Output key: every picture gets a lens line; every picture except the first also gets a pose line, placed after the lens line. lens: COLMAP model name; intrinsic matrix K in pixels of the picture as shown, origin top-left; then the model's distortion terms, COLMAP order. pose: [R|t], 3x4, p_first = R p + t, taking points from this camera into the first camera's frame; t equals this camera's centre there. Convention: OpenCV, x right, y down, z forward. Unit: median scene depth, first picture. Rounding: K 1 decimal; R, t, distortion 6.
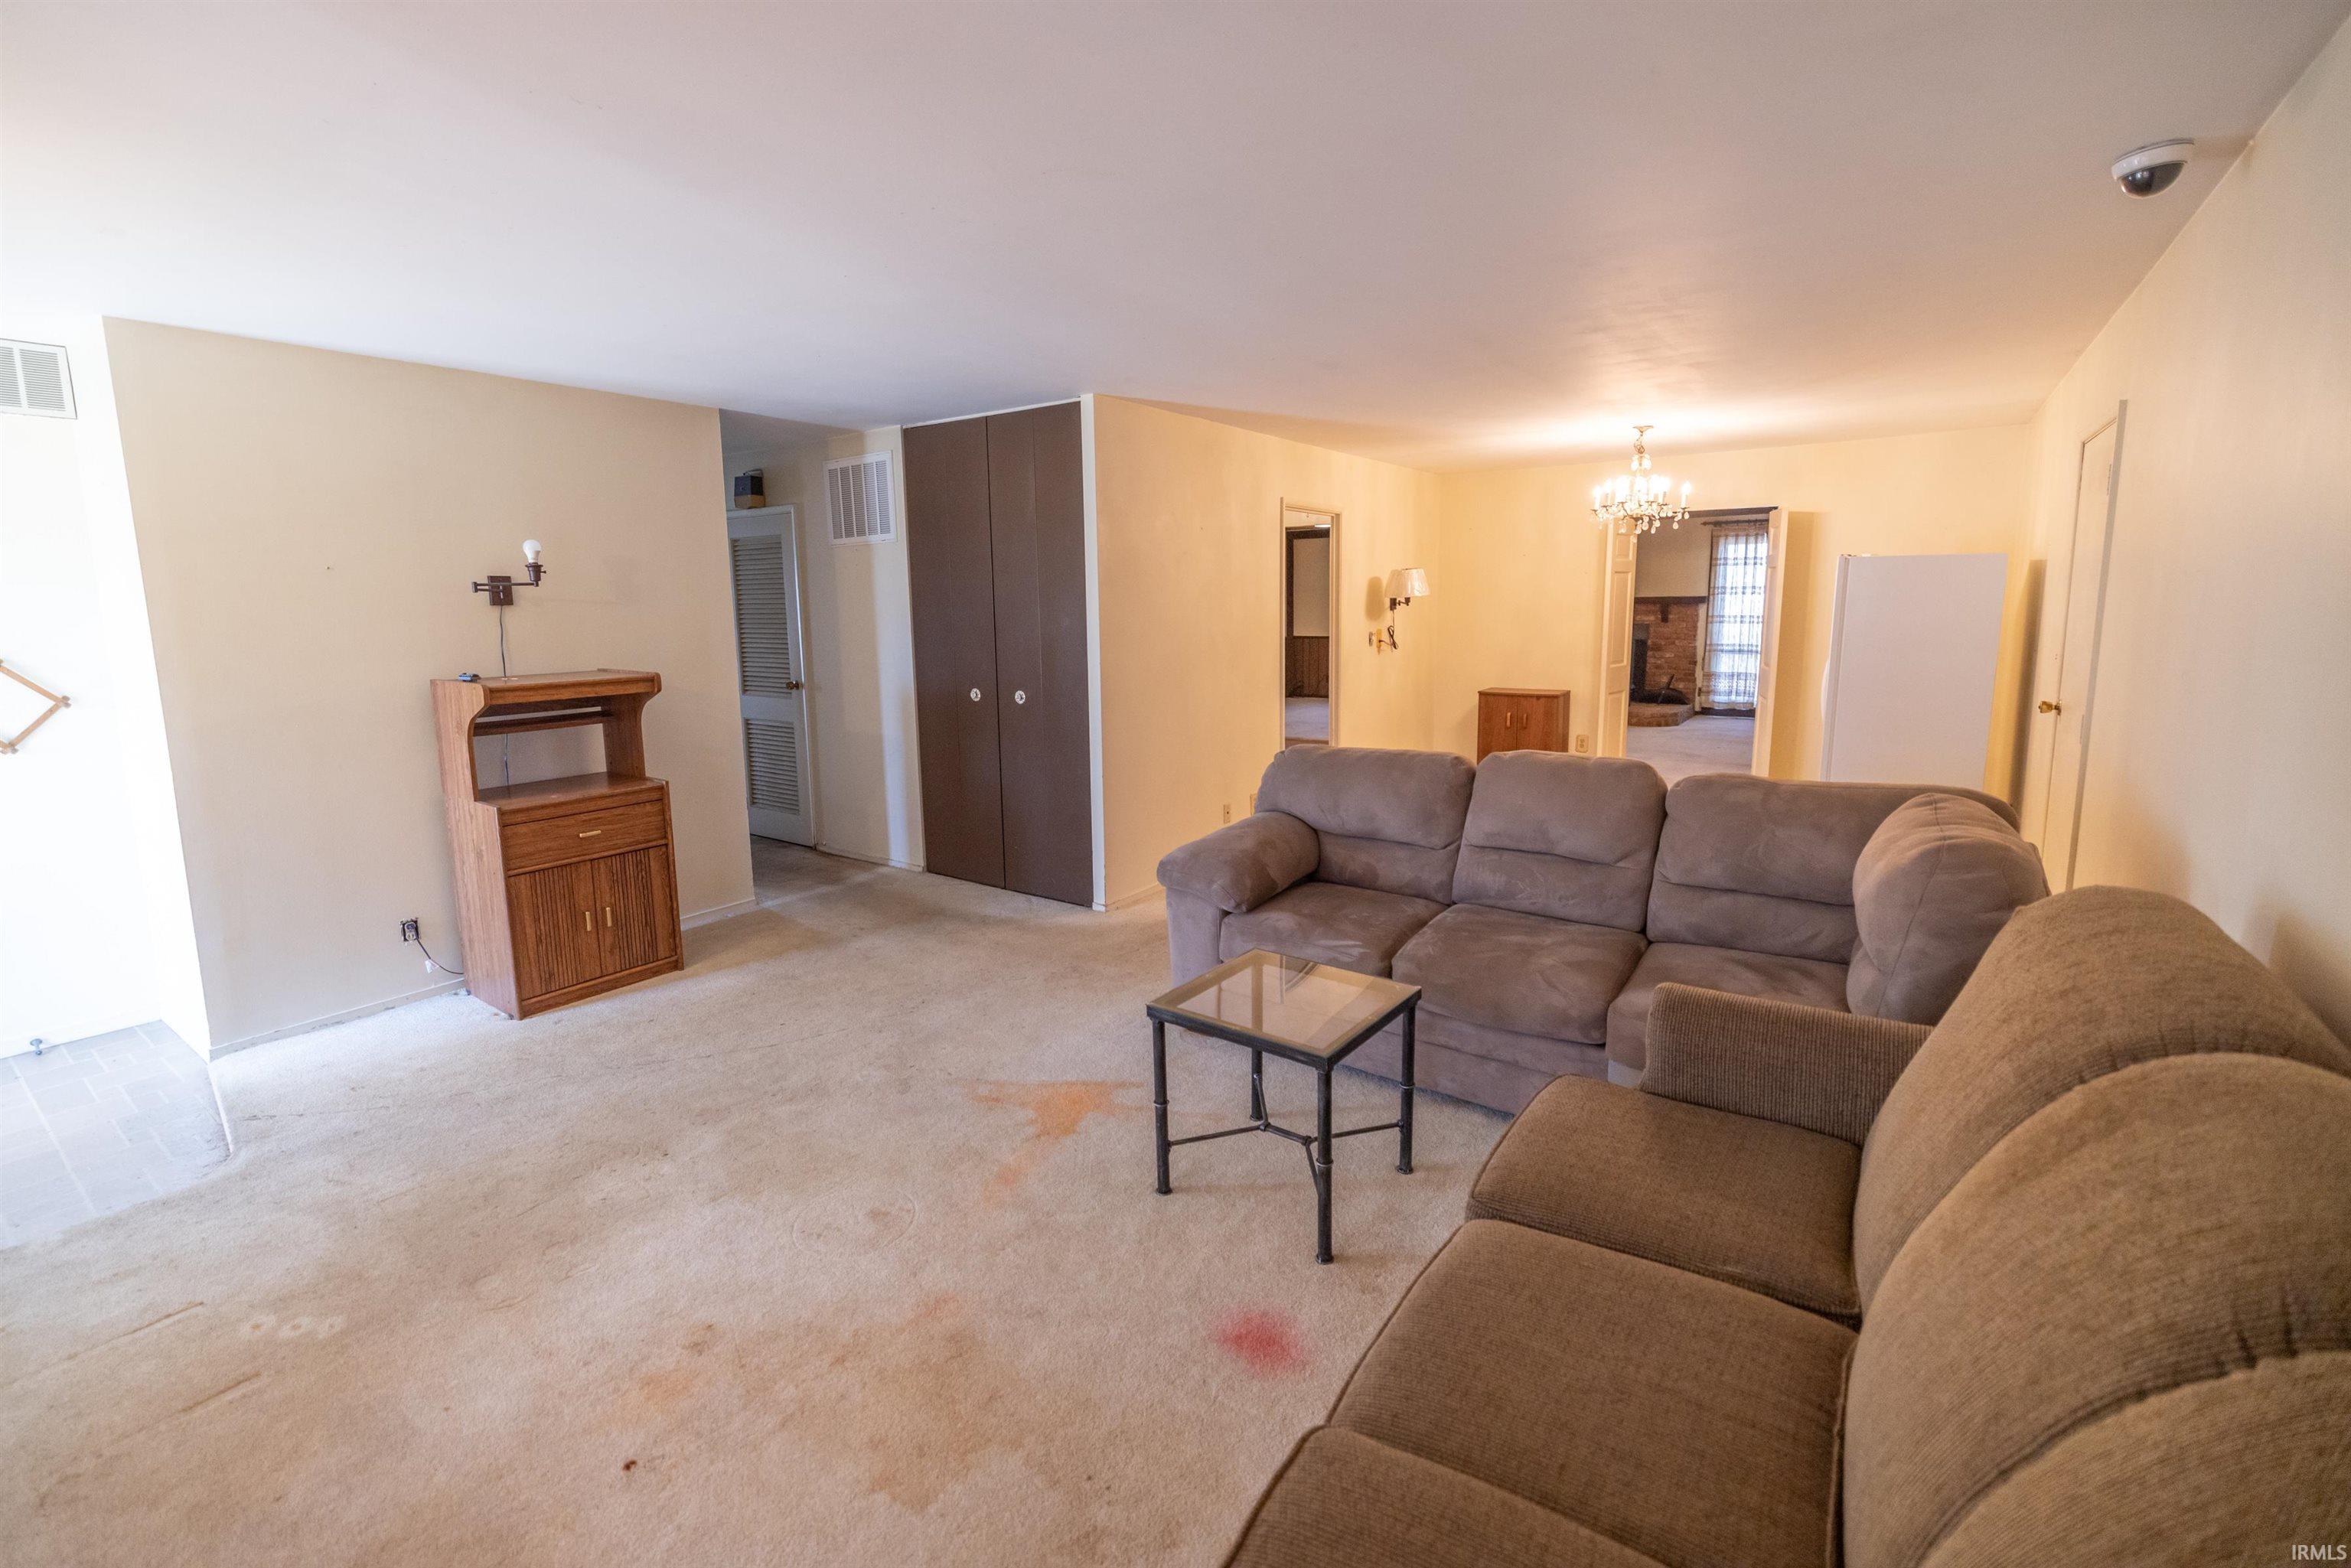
lens RADIAL K [[985.3, 0, 1175.5], [0, 985.3, 784.0], [0, 0, 1]] dist [0.000820, 0.000048]
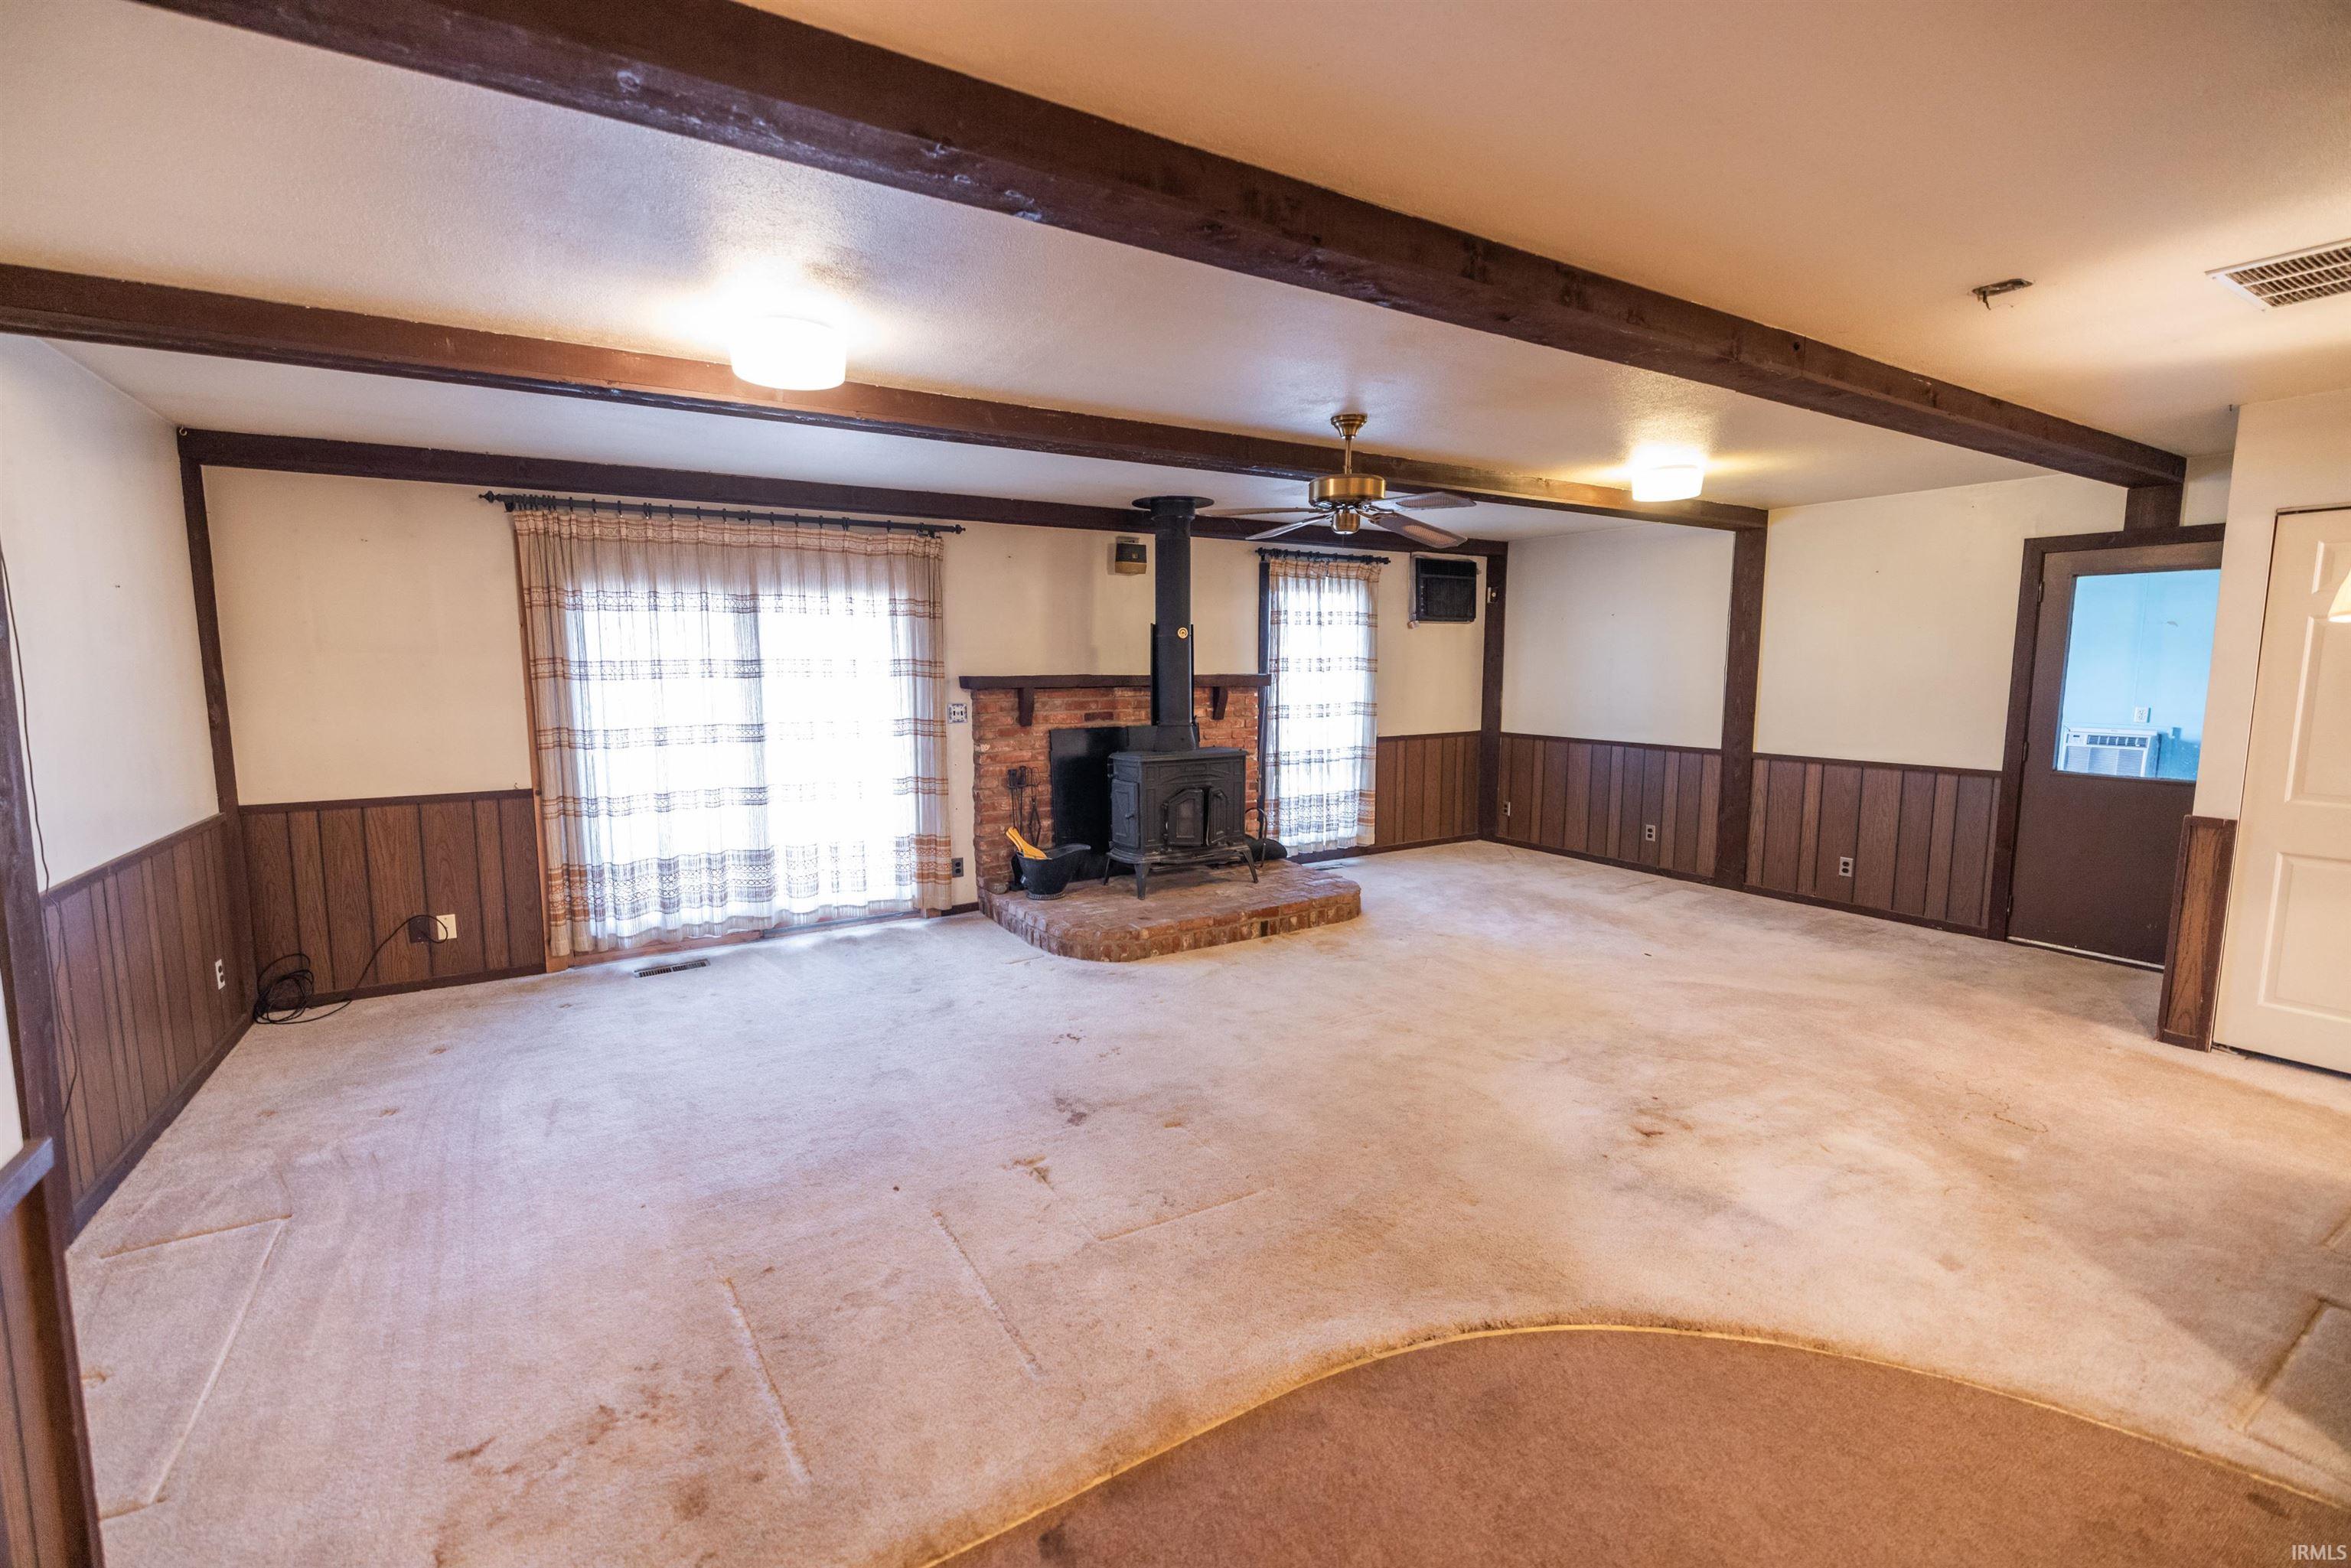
lens RADIAL K [[985.3, 0, 1175.5], [0, 985.3, 784.0], [0, 0, 1]] dist [0.000820, 0.000048]
pose [[0.379459, -0.090811, 0.920741, -0.037252], [0.162569, 0.986233, 0.030272, -0.152336], [-0.910814, 0.138197, 0.388998, 0.830761]]
